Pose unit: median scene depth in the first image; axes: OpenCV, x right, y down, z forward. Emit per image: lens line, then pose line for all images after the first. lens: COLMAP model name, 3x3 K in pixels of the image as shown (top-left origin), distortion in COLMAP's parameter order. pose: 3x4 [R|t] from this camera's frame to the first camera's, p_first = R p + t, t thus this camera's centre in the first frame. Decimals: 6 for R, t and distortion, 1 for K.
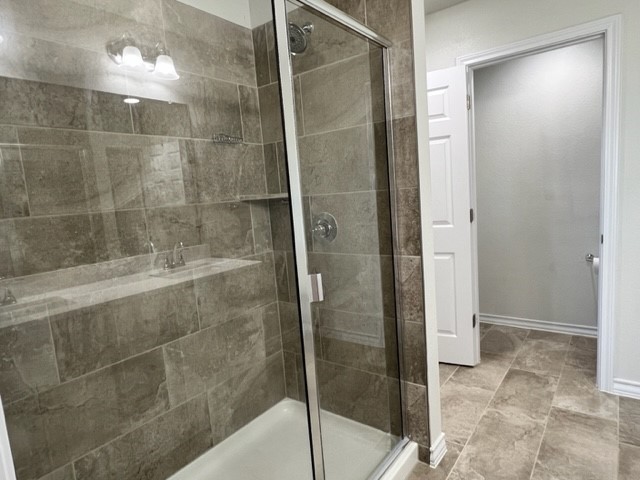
lens RADIAL K [[387.8, 0, 317.8], [0, 387.8, 242.0], [0, 0, 1]] dist [-0.002655, -0.000576]
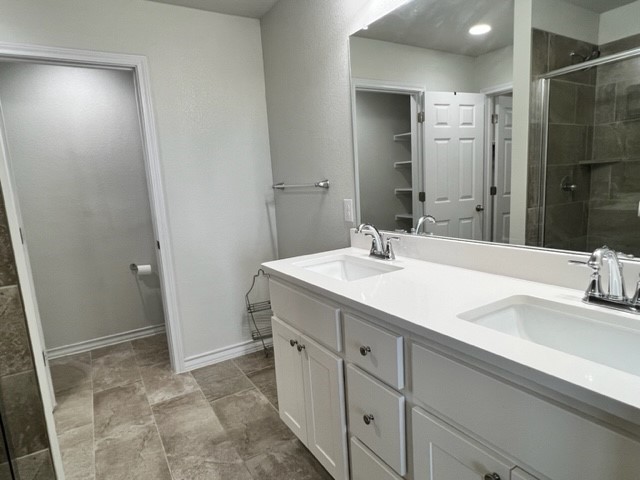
lens RADIAL K [[387.8, 0, 317.8], [0, 387.8, 242.0], [0, 0, 1]] dist [-0.002655, -0.000576]
pose [[0.363717, -0.090154, 0.927137, -0.170808], [0.150068, 0.987976, 0.037198, 0.011235], [-0.919342, 0.125604, 0.372872, 0.126686]]
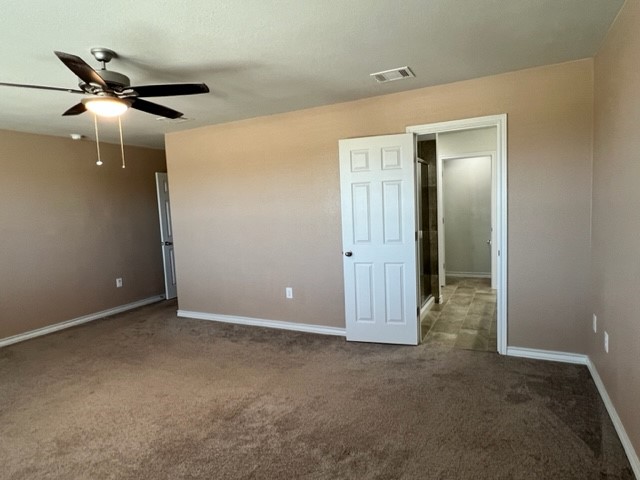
lens RADIAL K [[387.8, 0, 317.8], [0, 387.8, 242.0], [0, 0, 1]] dist [-0.002655, -0.000576]
pose [[0.982310, 0.015640, 0.186608, -0.951203], [-0.006575, 0.998772, -0.049097, 0.216901], [-0.187147, 0.047002, 0.981207, -1.407676]]
